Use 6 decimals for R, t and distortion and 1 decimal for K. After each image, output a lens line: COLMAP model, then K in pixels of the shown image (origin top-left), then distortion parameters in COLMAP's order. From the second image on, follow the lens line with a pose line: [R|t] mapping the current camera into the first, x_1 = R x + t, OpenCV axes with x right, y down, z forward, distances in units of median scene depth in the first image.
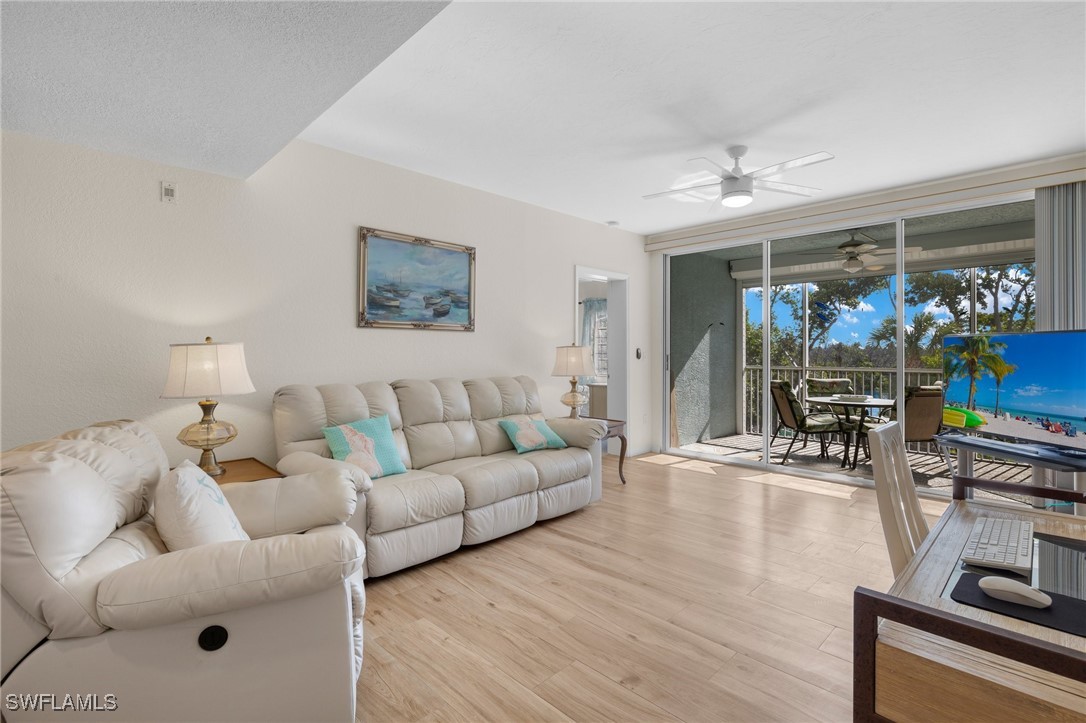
lens RADIAL K [[511.2, 0, 557.6], [0, 511.2, 355.6], [0, 0, 1]] dist [-0.003512, -0.000139]
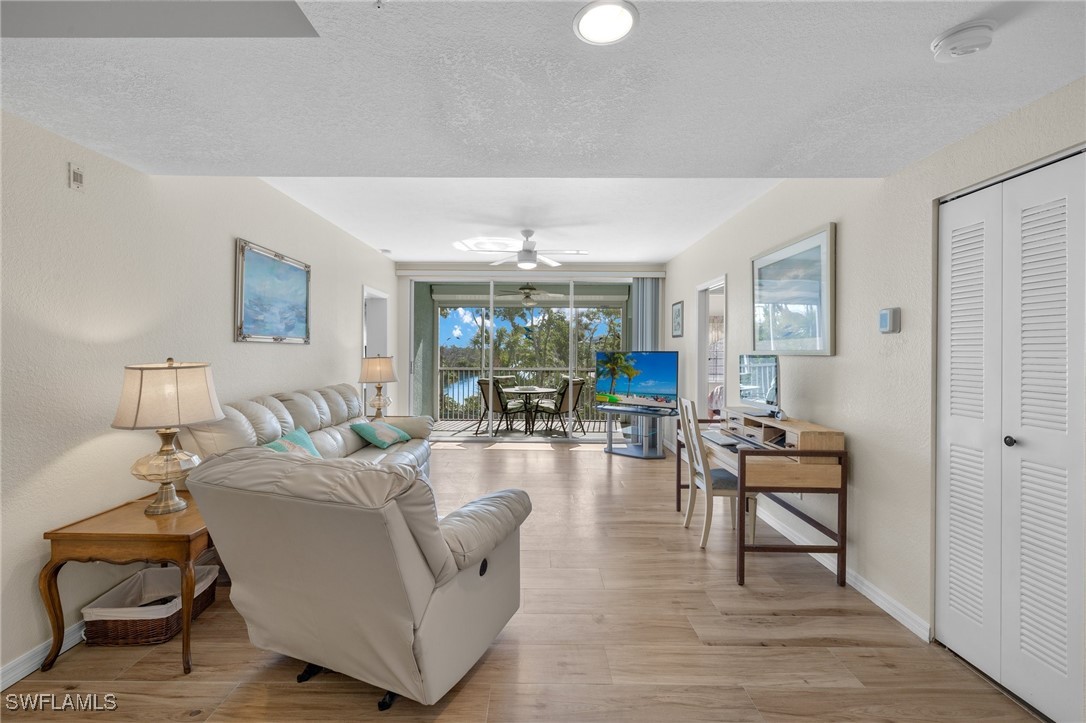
lens RADIAL K [[470.3, 0, 522.3], [0, 470.3, 364.7], [0, 0, 1]] dist [0.026267, 0.000223]
pose [[0.732349, -0.010905, 0.680842, -0.551466], [-0.009204, 0.999622, 0.025911, -0.036727], [-0.680868, -0.025242, 0.731971, -0.031163]]
